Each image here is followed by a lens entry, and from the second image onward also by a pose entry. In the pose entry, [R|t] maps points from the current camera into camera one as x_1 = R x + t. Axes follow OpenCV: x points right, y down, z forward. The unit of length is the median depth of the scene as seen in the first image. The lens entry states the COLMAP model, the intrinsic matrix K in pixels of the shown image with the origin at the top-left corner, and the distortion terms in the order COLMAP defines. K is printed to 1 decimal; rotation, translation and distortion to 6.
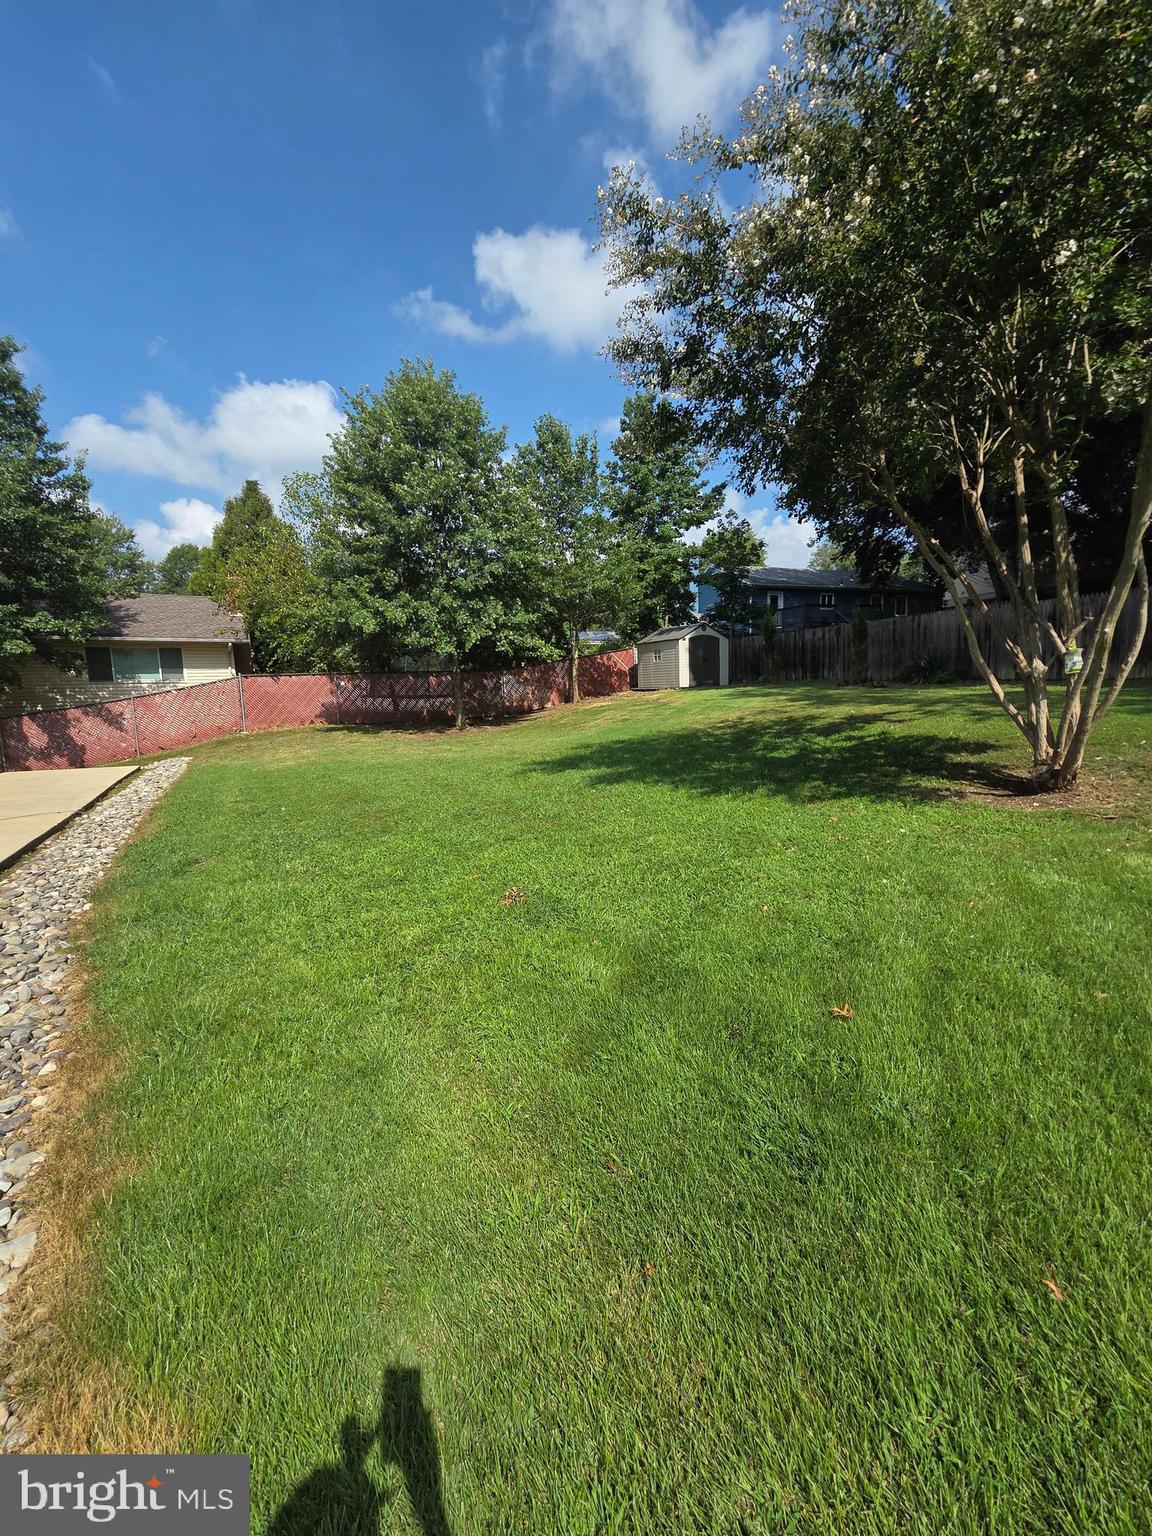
lens RADIAL K [[635.3, 0, 592.0], [0, 635.3, 770.5], [0, 0, 1]] dist [0.003415, 0.000546]
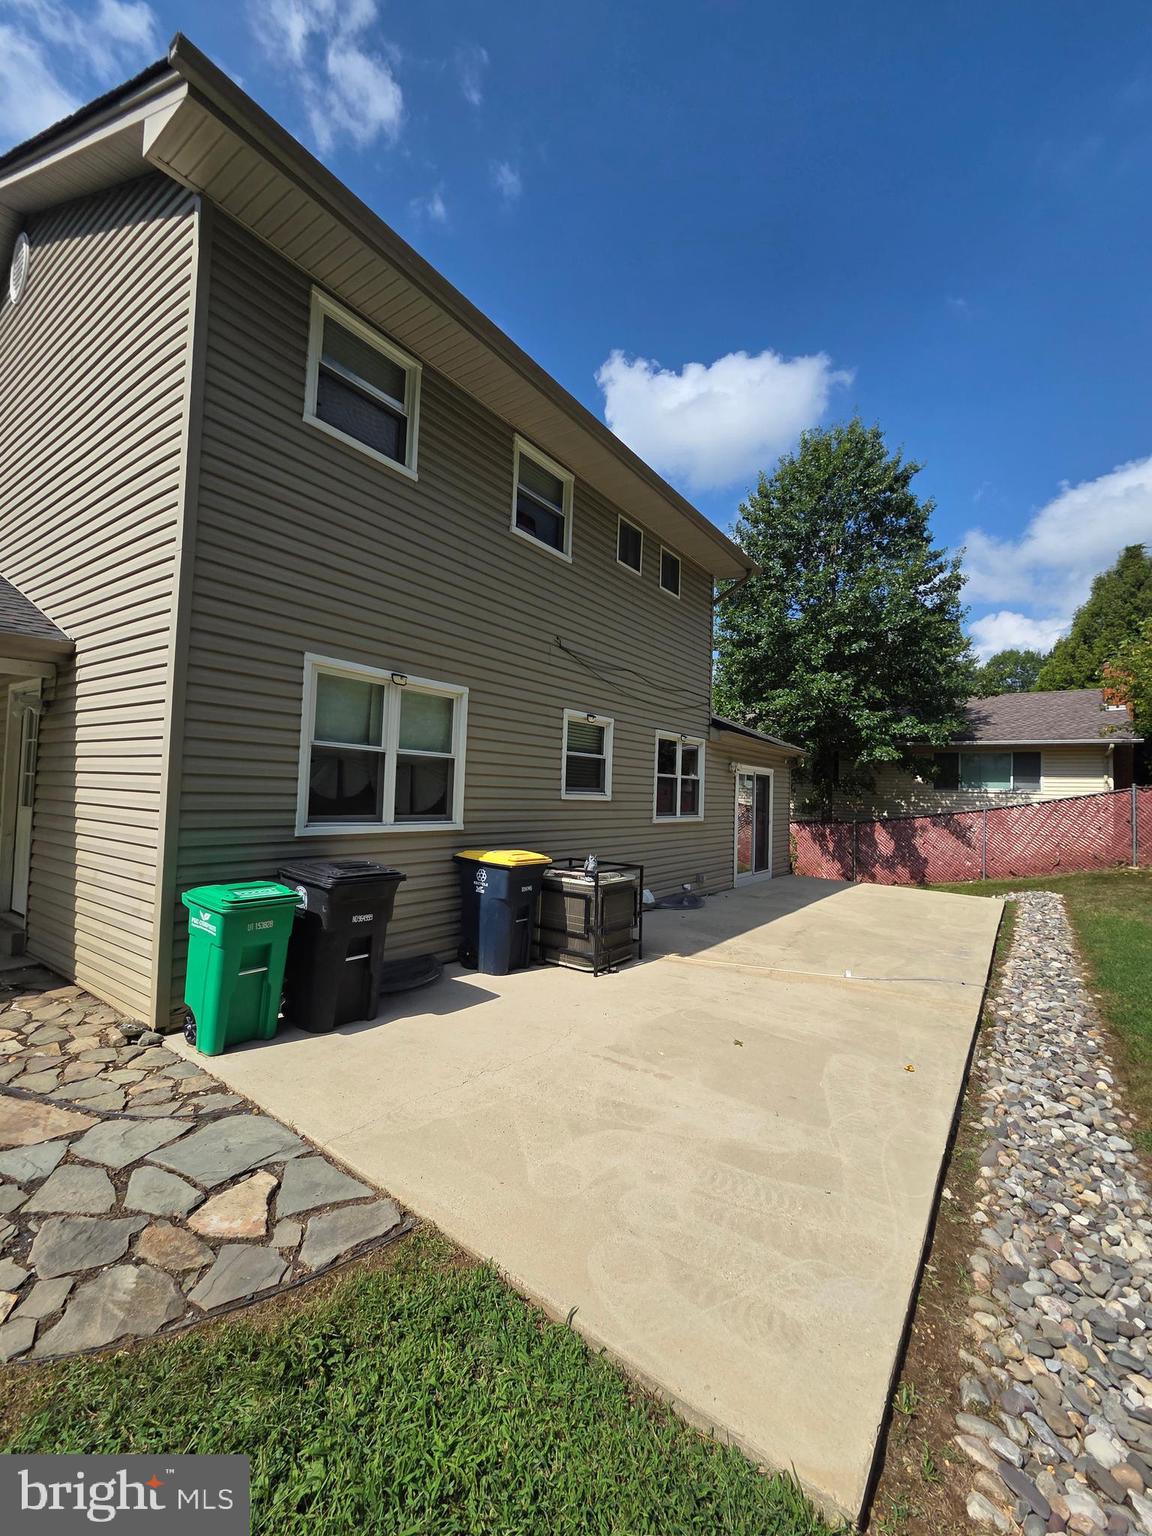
lens RADIAL K [[635.3, 0, 585.2], [0, 635.3, 764.5], [0, 0, 1]] dist [0.003415, 0.000546]
pose [[0.441285, -0.002903, -0.897362, -0.196178], [-0.155827, 0.984555, -0.079814, -0.022840], [0.883734, 0.175054, 0.434017, 0.148842]]
